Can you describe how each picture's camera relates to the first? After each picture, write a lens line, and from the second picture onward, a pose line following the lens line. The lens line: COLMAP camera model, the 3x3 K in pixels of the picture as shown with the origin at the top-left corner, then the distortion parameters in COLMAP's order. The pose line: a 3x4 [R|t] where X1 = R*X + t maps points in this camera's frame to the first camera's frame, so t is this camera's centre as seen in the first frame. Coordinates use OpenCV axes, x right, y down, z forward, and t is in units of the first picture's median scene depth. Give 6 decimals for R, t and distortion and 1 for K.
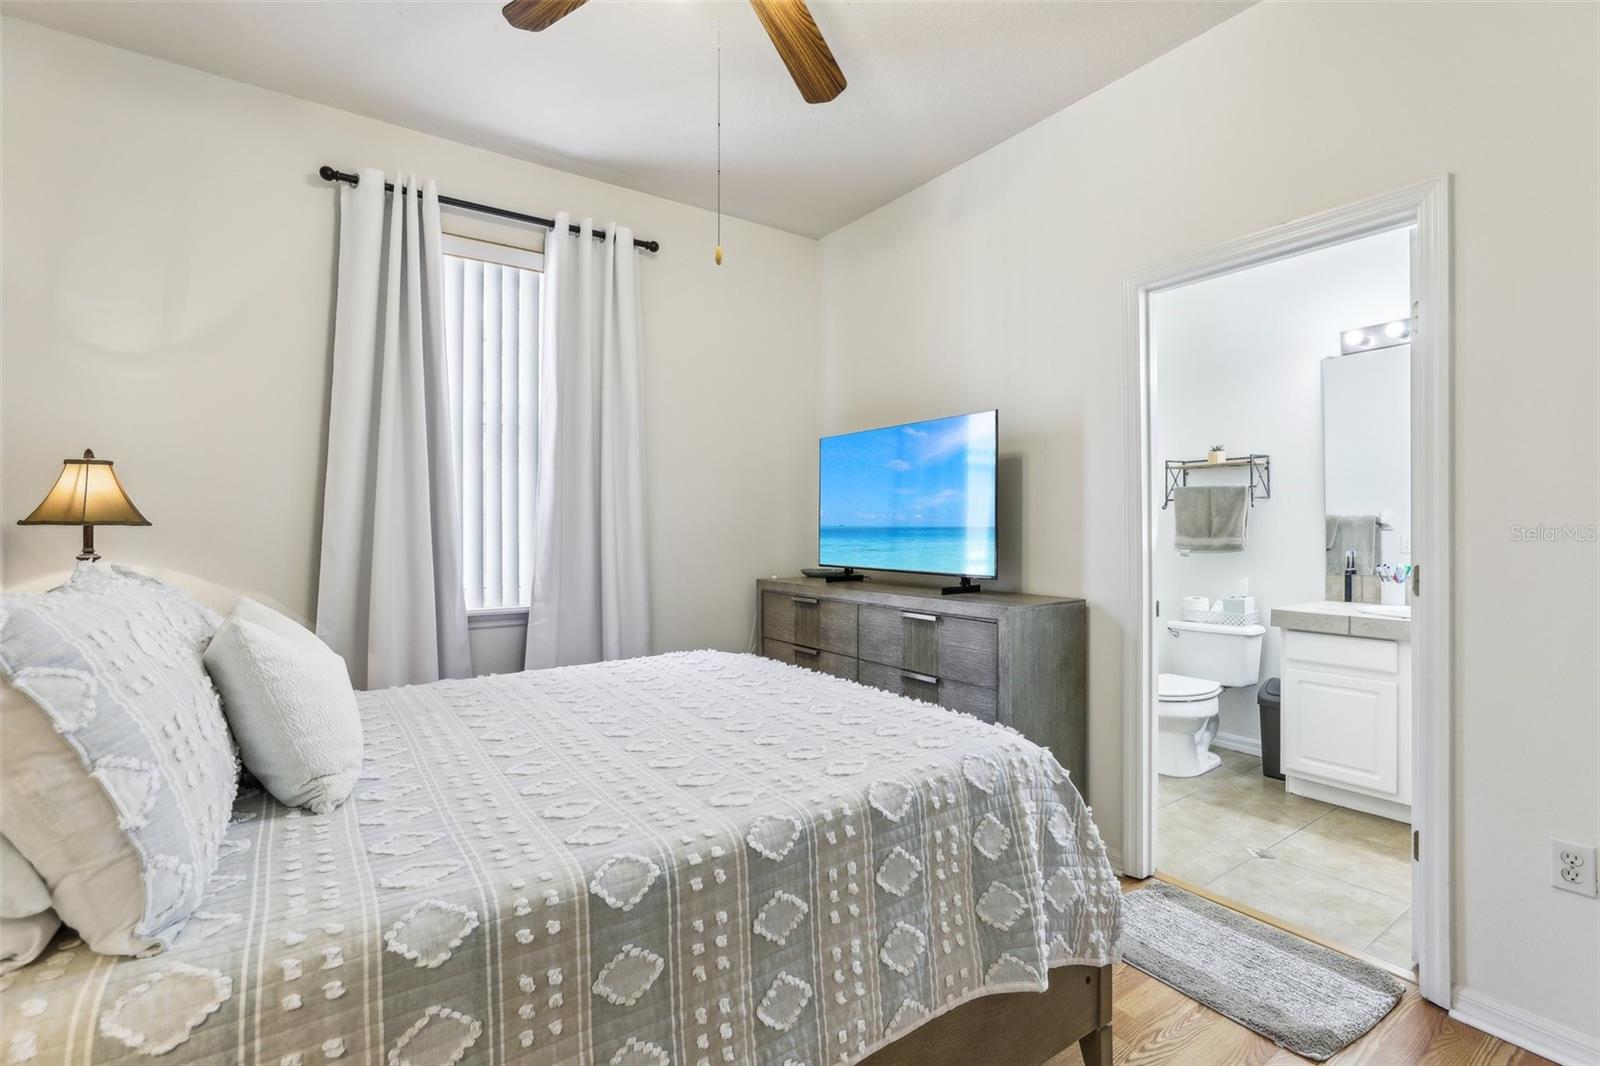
lens RADIAL K [[743.7, 0, 796.0], [0, 743.7, 525.6], [0, 0, 1]] dist [-0.002254, -0.001090]
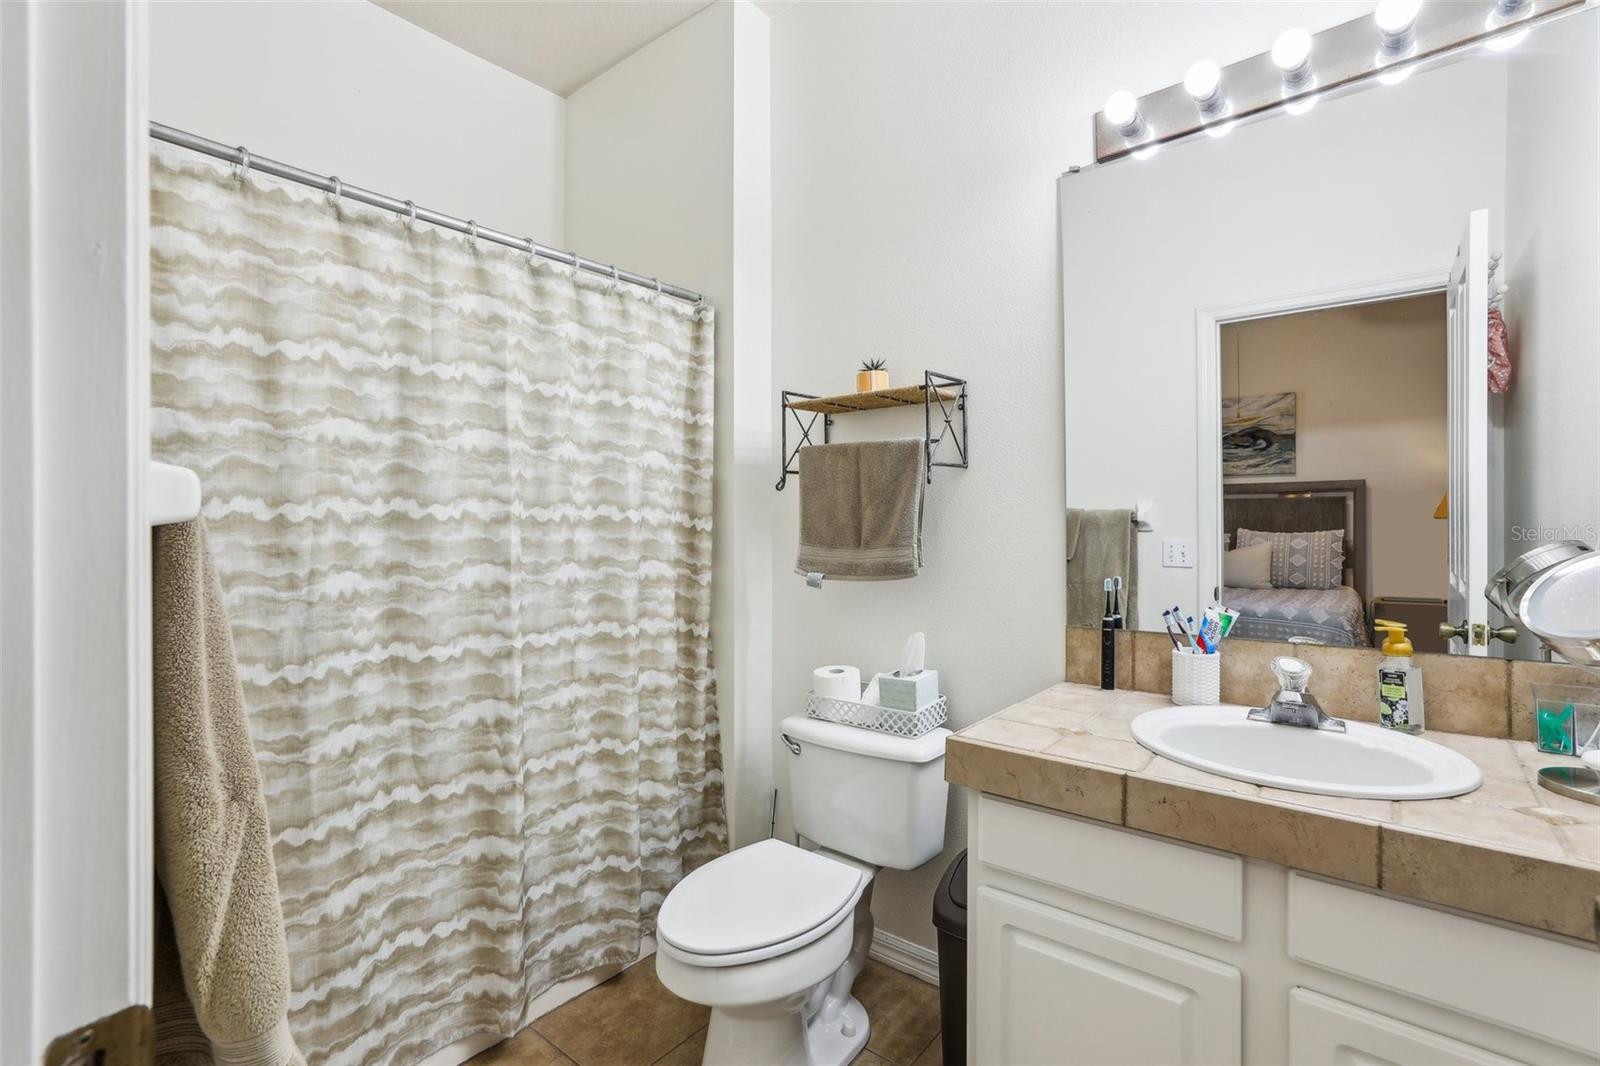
lens RADIAL K [[743.7, 0, 801.0], [0, 743.7, 528.5], [0, 0, 1]] dist [-0.002254, -0.001090]
pose [[0.961507, -0.000516, 0.274779, 0.393093], [-0.000810, 0.999989, 0.004711, 0.000620], [-0.274779, -0.004752, 0.961496, 0.551827]]
